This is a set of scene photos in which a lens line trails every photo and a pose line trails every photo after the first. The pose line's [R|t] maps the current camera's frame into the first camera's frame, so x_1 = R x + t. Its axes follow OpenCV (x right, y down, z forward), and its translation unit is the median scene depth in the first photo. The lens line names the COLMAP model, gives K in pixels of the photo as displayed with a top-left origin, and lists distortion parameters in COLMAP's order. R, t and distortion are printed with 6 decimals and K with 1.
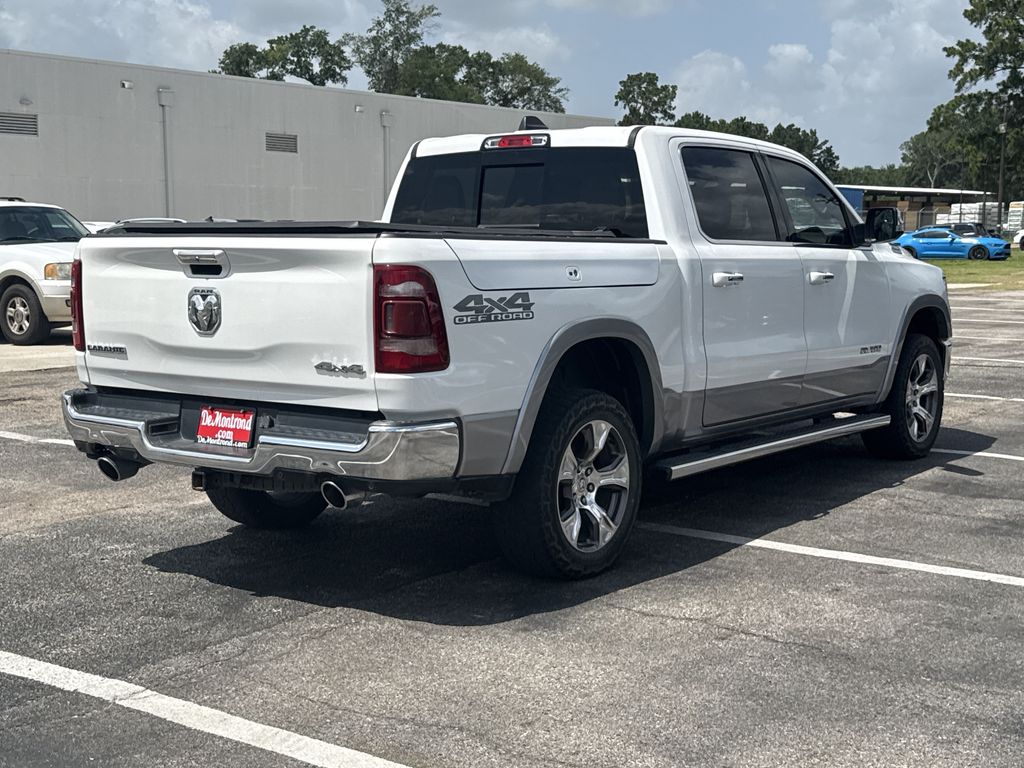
lens RADIAL K [[1490.5, 0, 552.3], [0, 1490.5, 372.4], [0, 0, 1]] dist [0.121712, 0.000000]
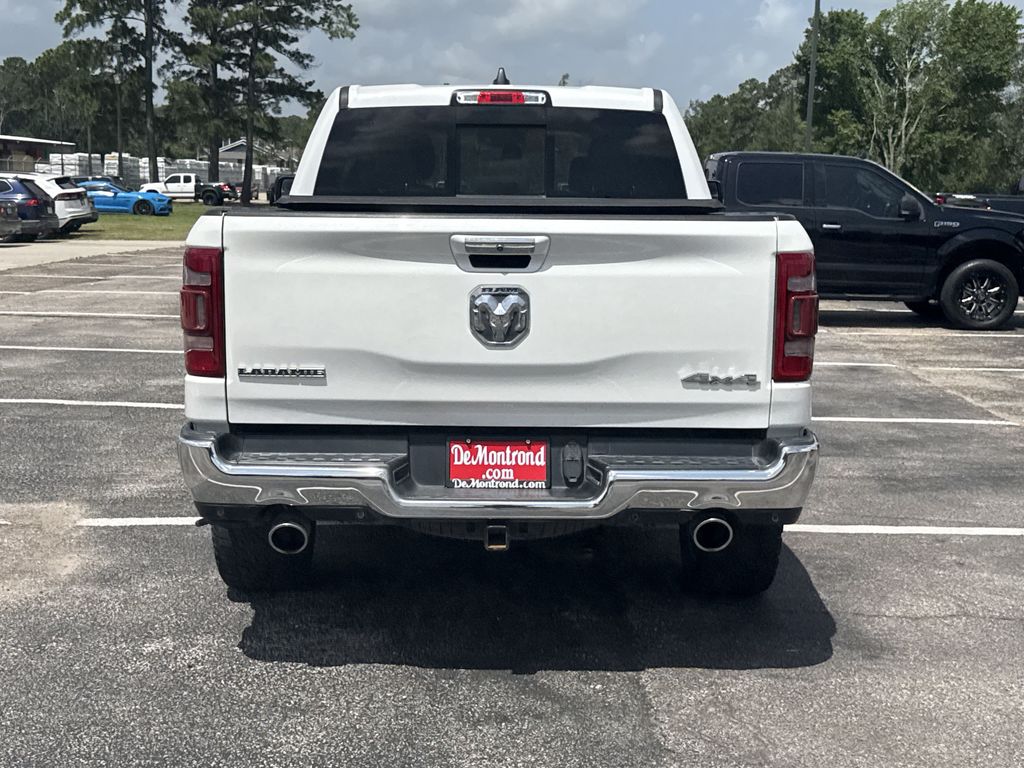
lens RADIAL K [[1490.5, 0, 514.2], [0, 1490.5, 380.2], [0, 0, 1]] dist [0.121712, 0.000000]
pose [[0.787536, -0.066802, 0.612637, -0.656271], [0.042986, 0.997641, 0.053524, -0.045939], [-0.614768, -0.015817, 0.788550, 0.378114]]
